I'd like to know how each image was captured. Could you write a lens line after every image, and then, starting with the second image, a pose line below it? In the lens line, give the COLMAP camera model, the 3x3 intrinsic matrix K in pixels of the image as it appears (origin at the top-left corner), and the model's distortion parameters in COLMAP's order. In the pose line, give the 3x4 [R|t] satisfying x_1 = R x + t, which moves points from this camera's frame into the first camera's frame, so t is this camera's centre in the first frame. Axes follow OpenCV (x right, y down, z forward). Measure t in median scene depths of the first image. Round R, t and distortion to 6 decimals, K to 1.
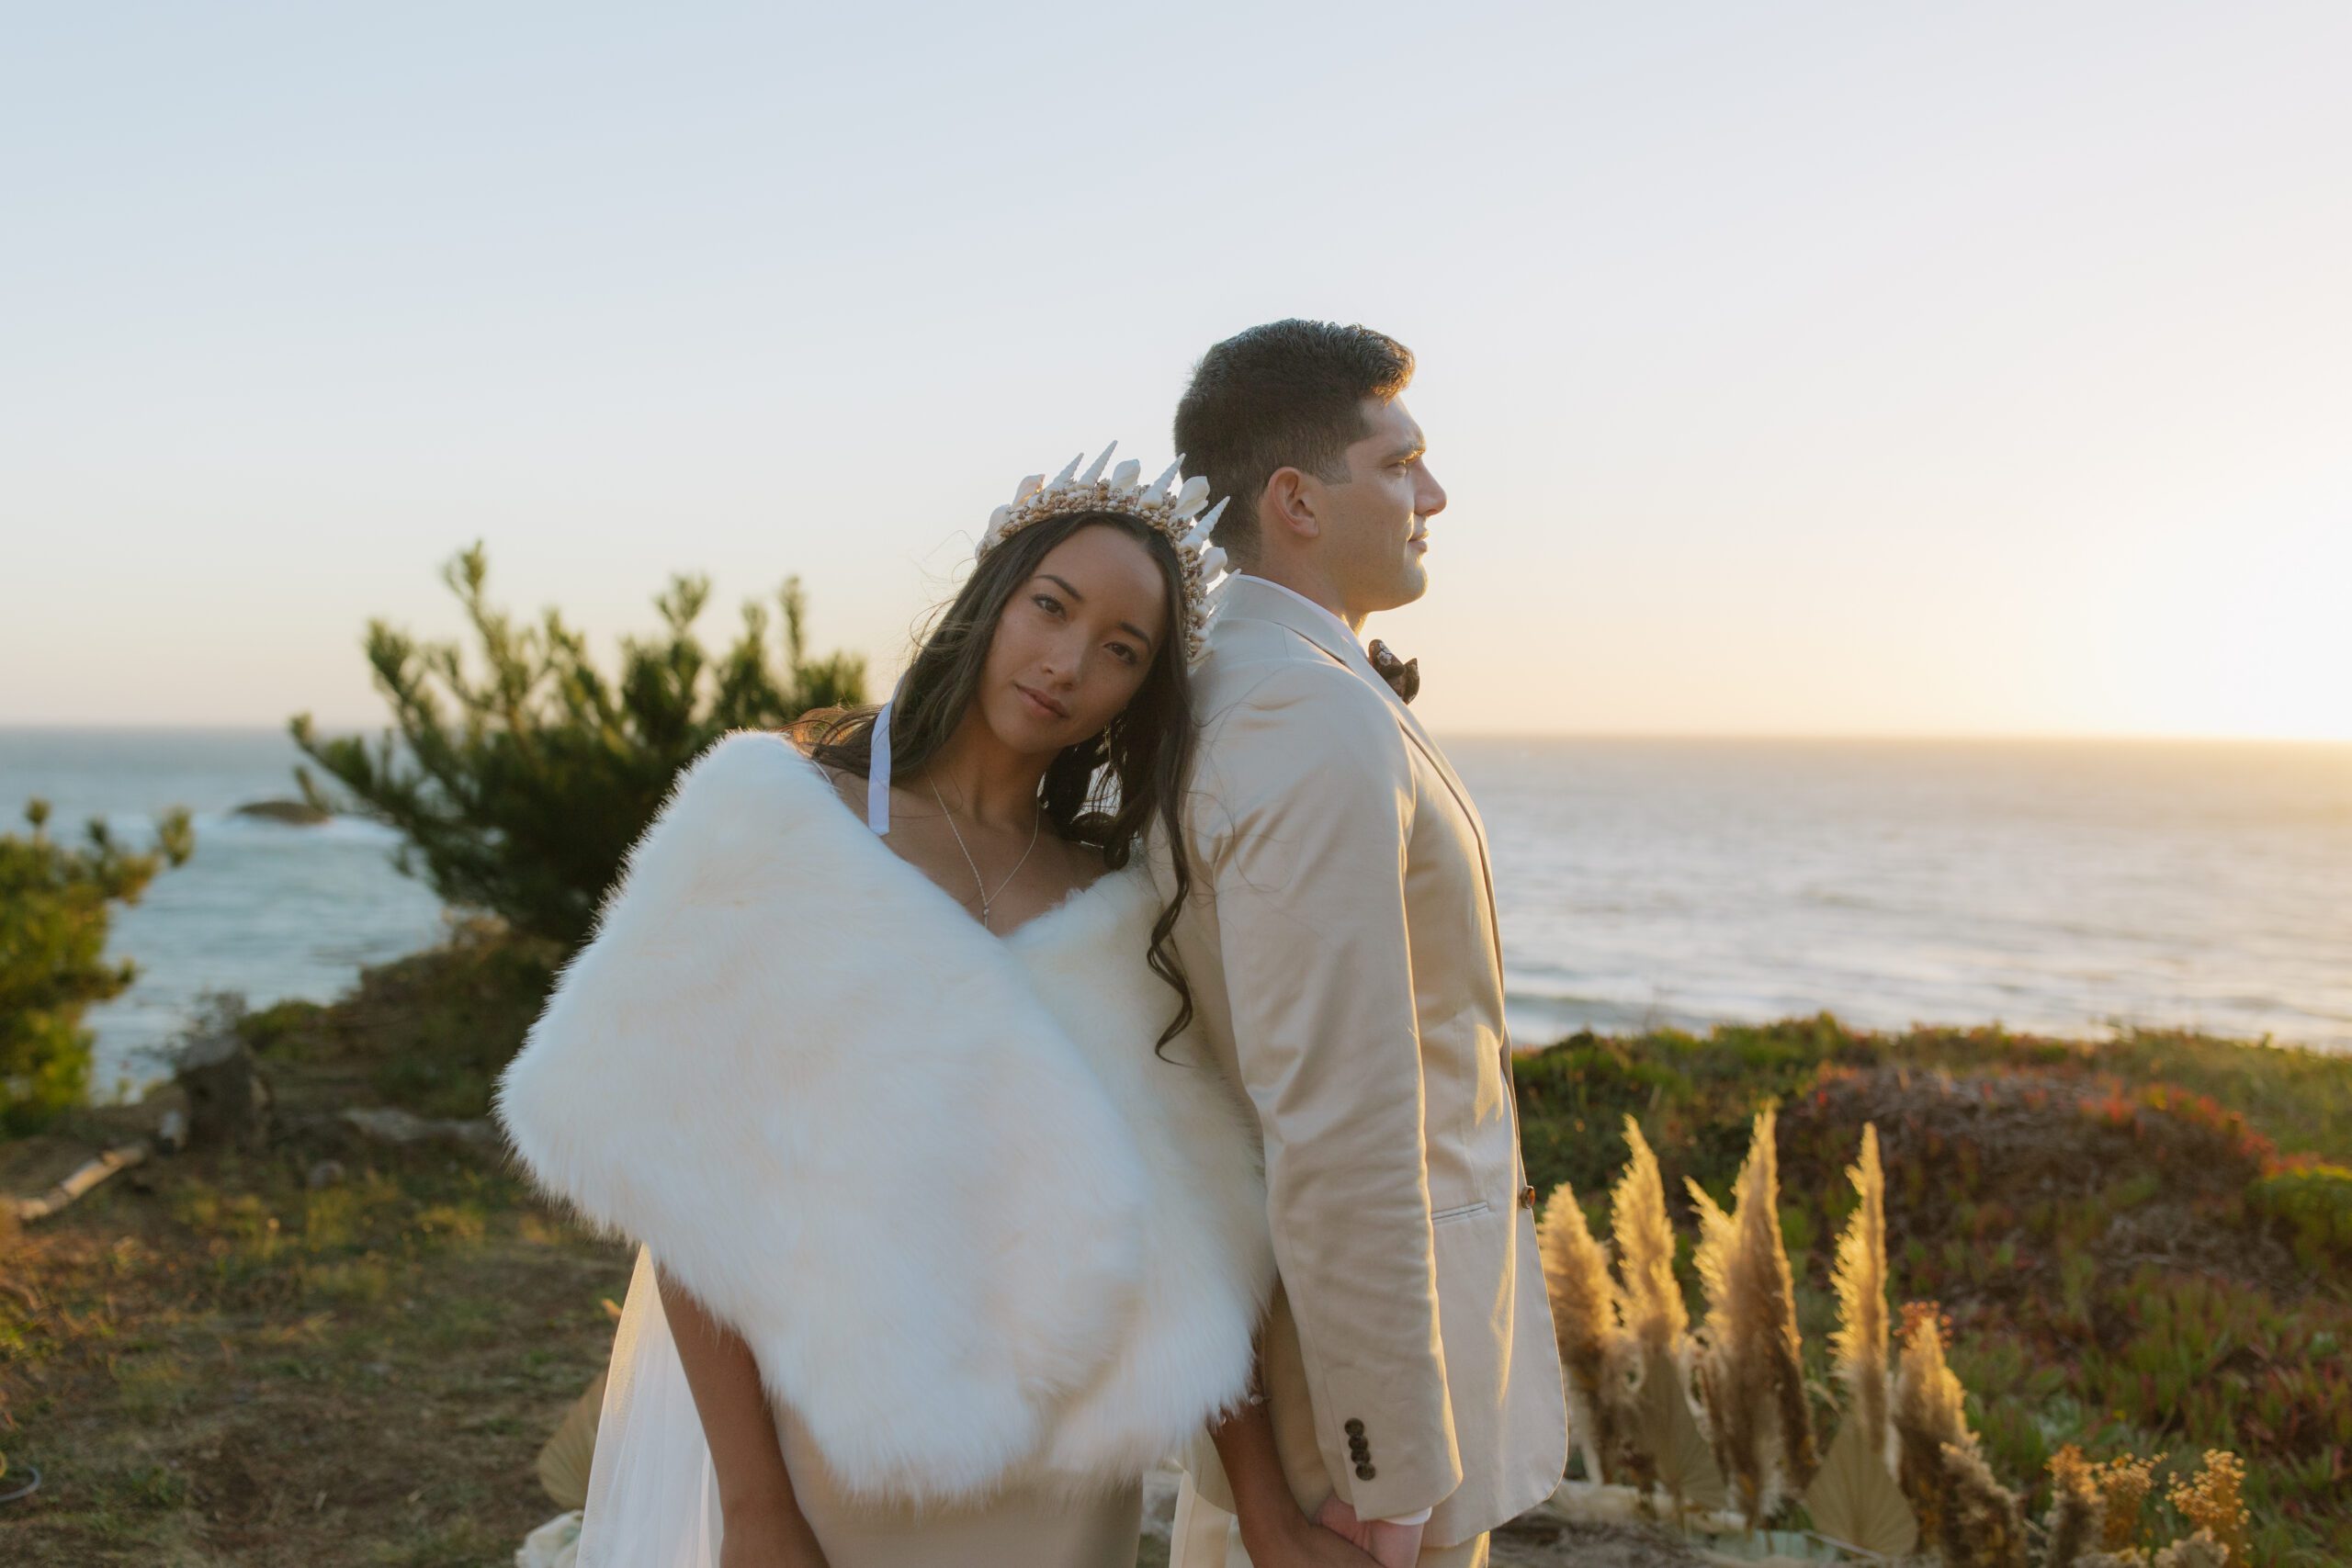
lens RADIAL K [[2331.6, 0, 1105.3], [0, 2331.6, 820.6], [0, 0, 1]] dist [0.008619, 0.000000]
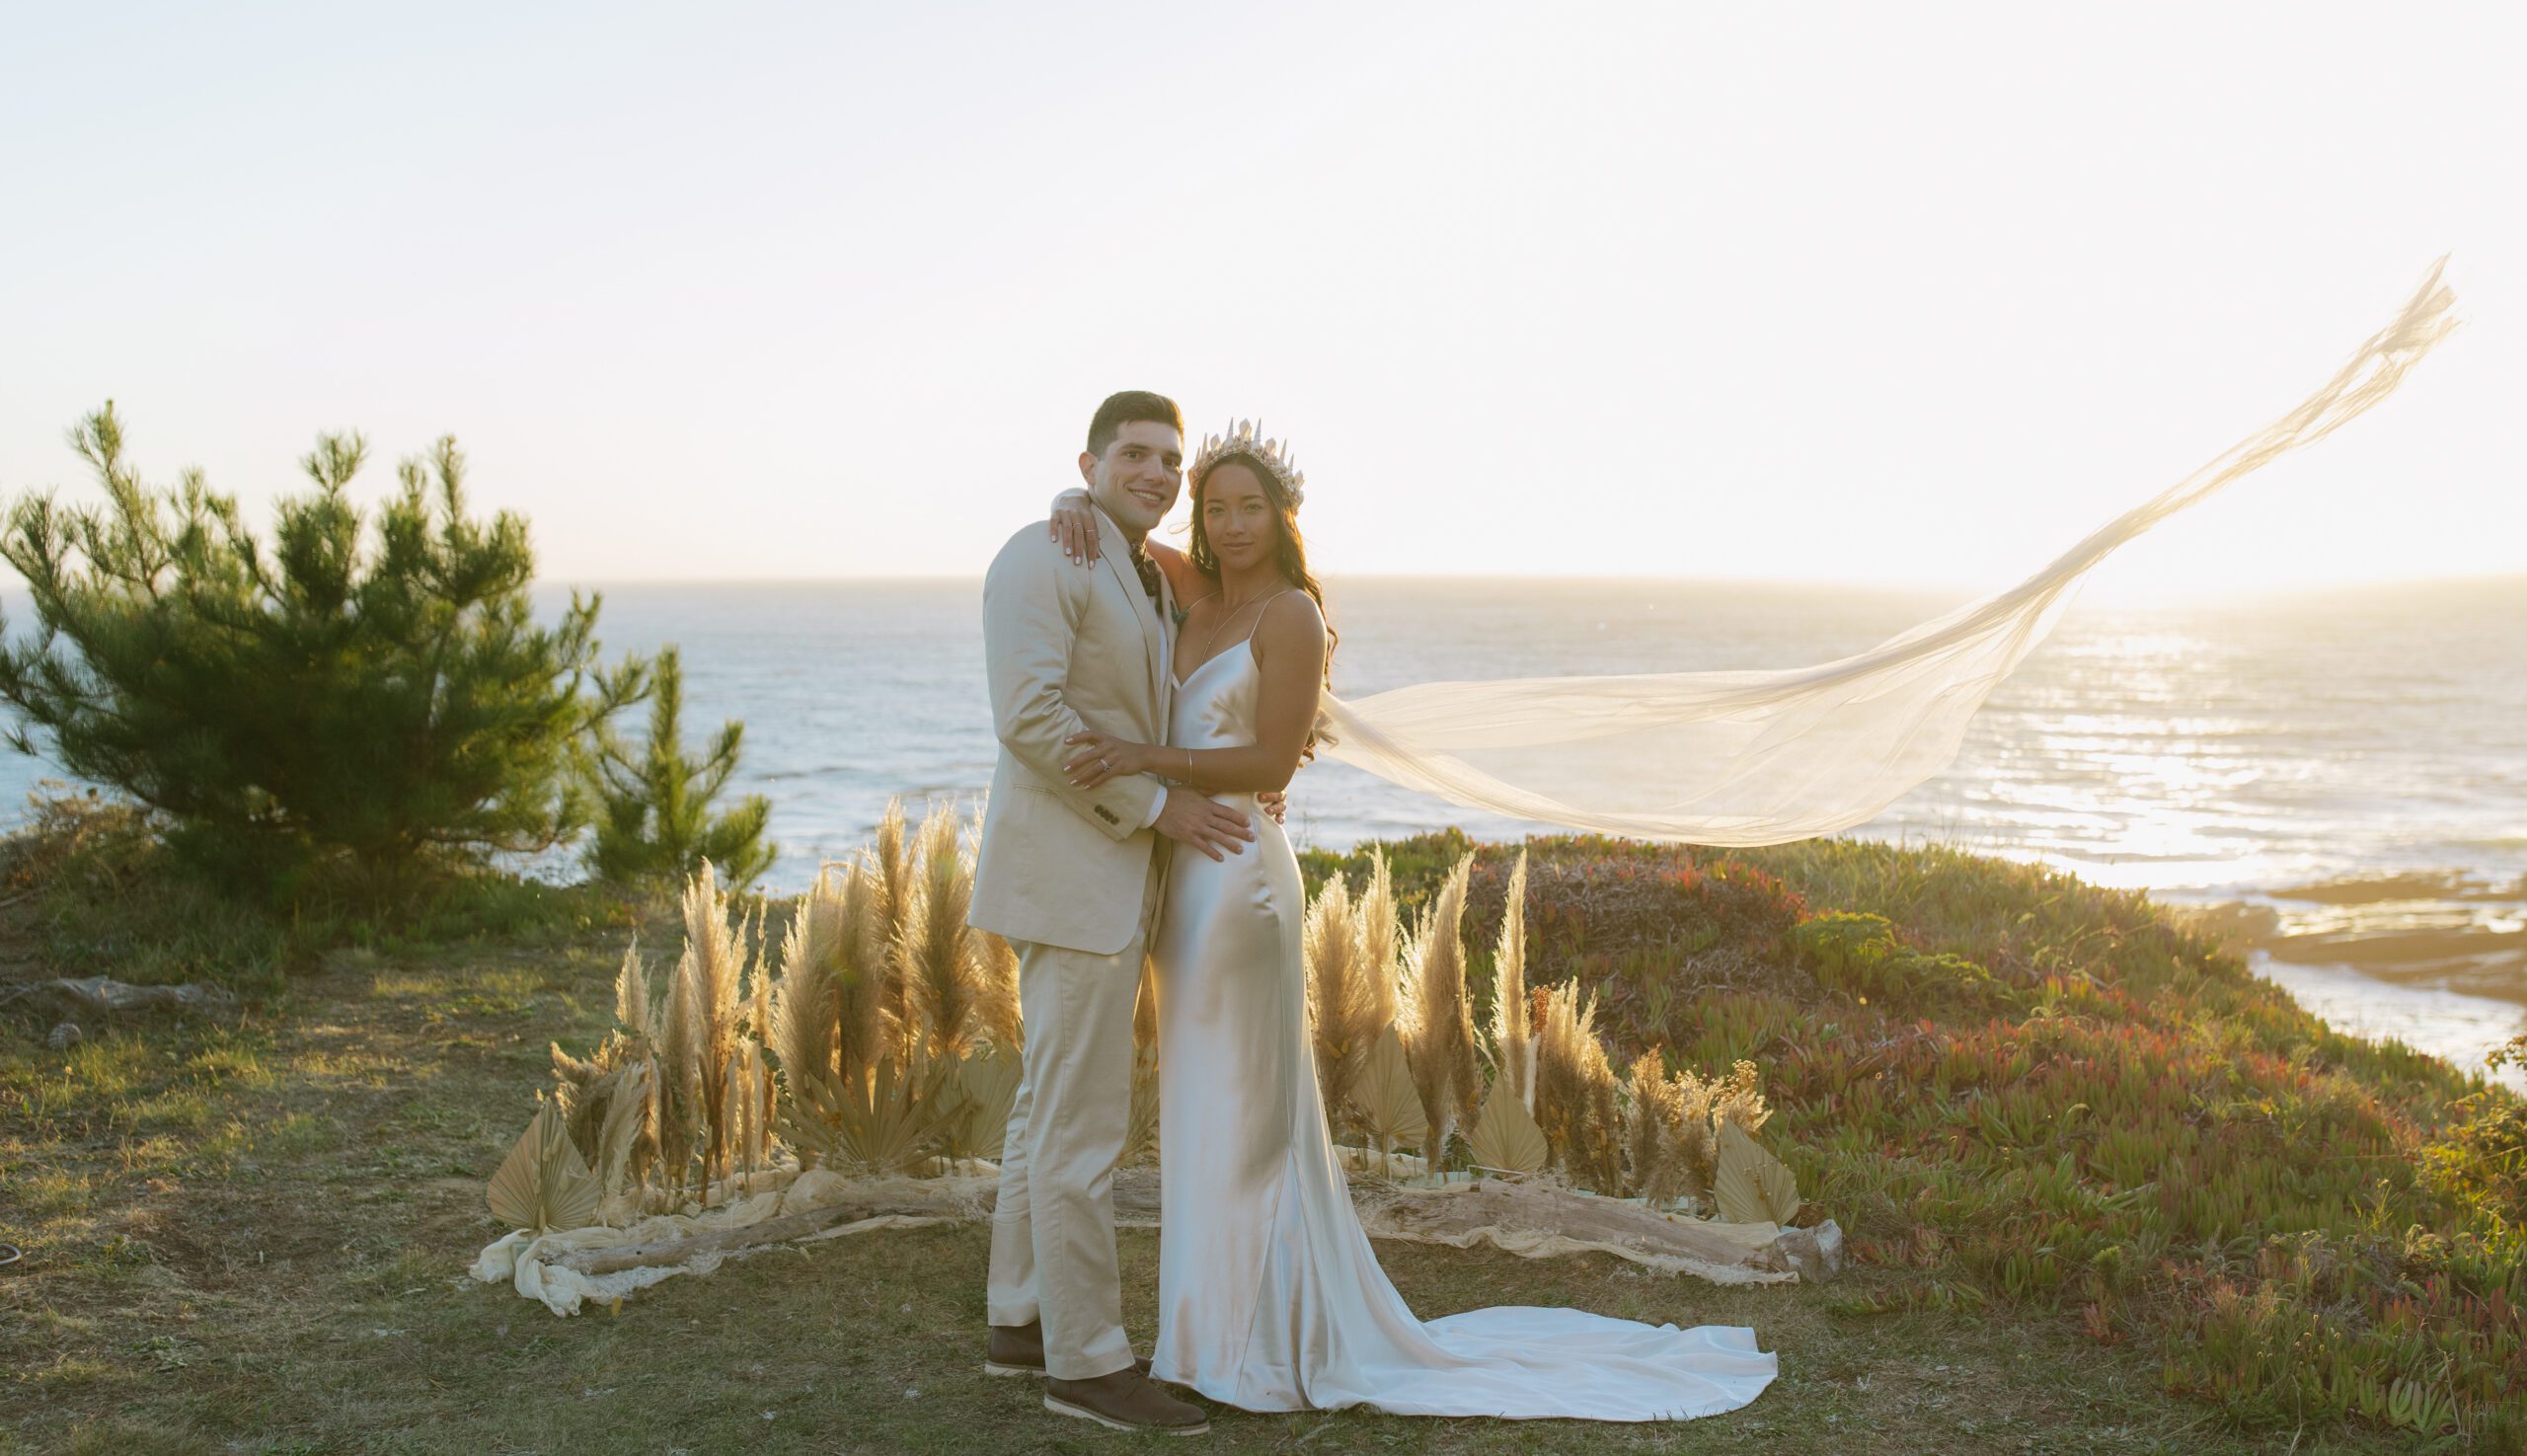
lens RADIAL K [[2821.0, 0, 1344.0], [0, 2821.0, 853.2], [0, 0, 1]] dist [-0.021007, 0.000000]
pose [[0.962078, -0.044244, 0.269163, -0.146157], [0.028646, 0.997689, 0.061604, 0.013892], [-0.271267, -0.051557, 0.961122, -0.391423]]
